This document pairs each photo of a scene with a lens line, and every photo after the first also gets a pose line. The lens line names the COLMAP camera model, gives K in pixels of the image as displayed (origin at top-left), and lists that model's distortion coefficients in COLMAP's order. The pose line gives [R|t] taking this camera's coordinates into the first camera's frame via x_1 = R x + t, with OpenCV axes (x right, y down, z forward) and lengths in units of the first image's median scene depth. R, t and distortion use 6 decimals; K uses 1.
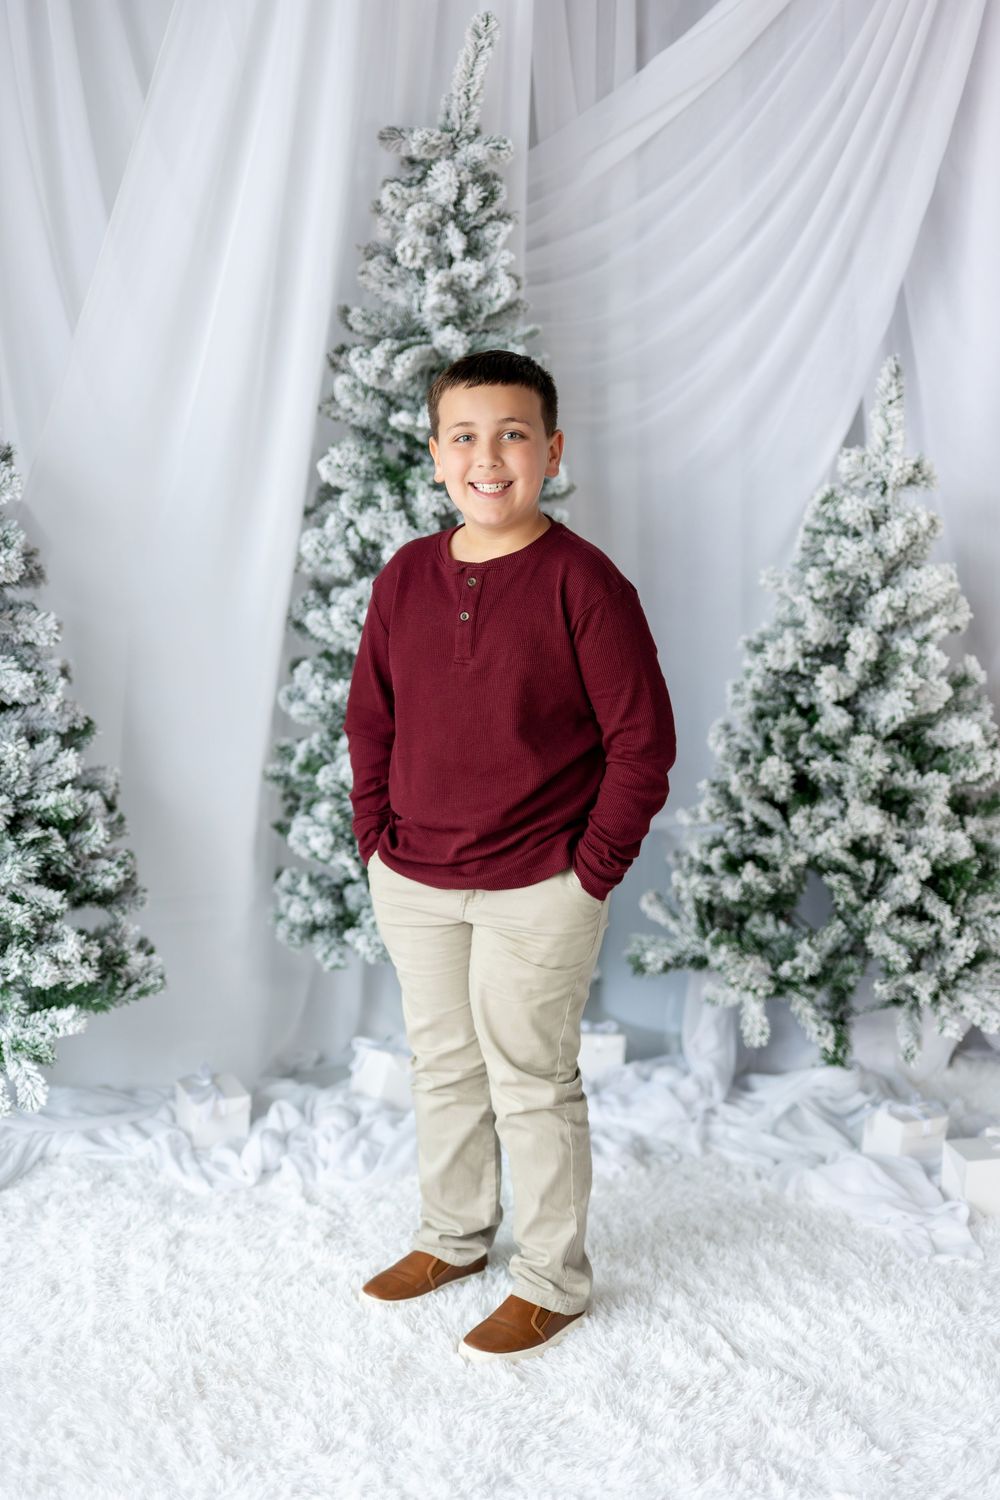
lens RADIAL K [[2140.0, 0, 480.6], [0, 2140.0, 760.1], [0, 0, 1]] dist [-0.006876, 0.000000]
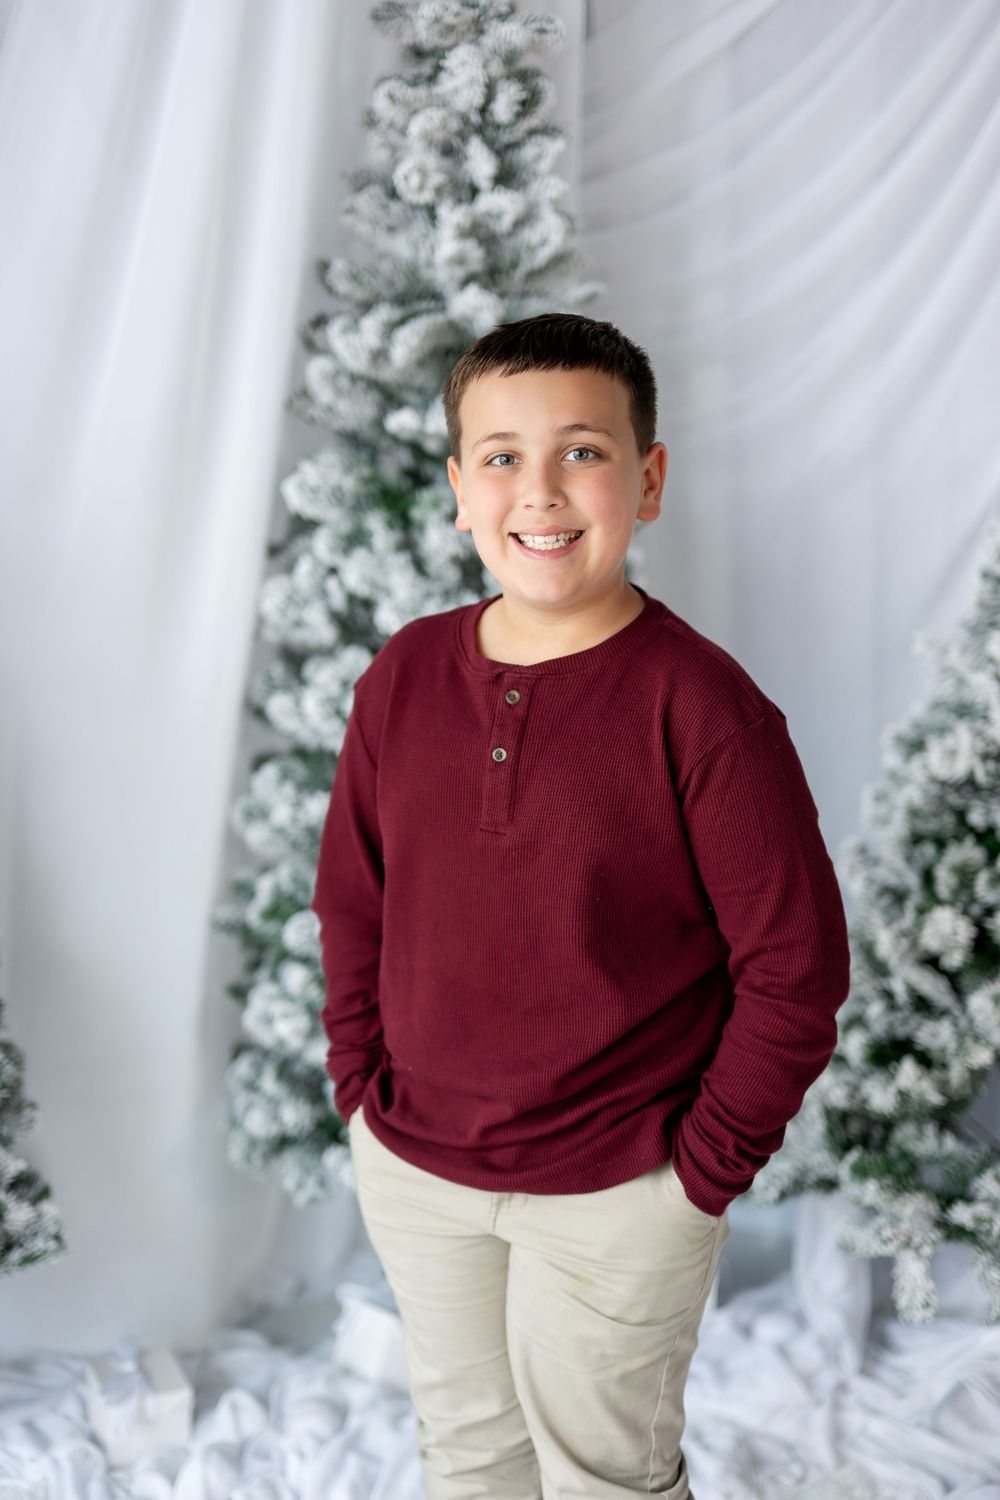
lens RADIAL K [[2140.0, 0, 480.9], [0, 2140.0, 762.7], [0, 0, 1]] dist [-0.006876, 0.000000]
pose [[0.999951, -0.002229, -0.009671, -0.005621], [0.002316, 0.999957, 0.008933, -0.054534], [0.009651, -0.008954, 0.999913, 0.305025]]
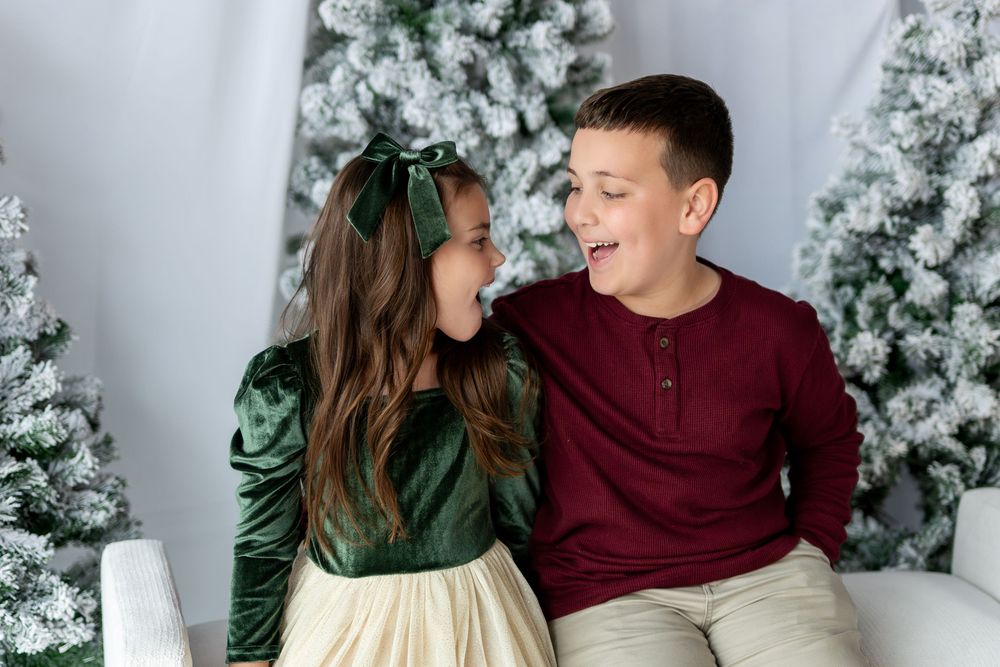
lens RADIAL K [[2149.3, 0, 568.4], [0, 2149.3, 359.0], [0, 0, 1]] dist [-0.004027, 0.000000]
pose [[0.994076, -0.042225, 0.100148, -0.069568], [0.039161, 0.998709, 0.032365, -0.023519], [-0.101386, -0.028251, 0.994446, 0.143611]]
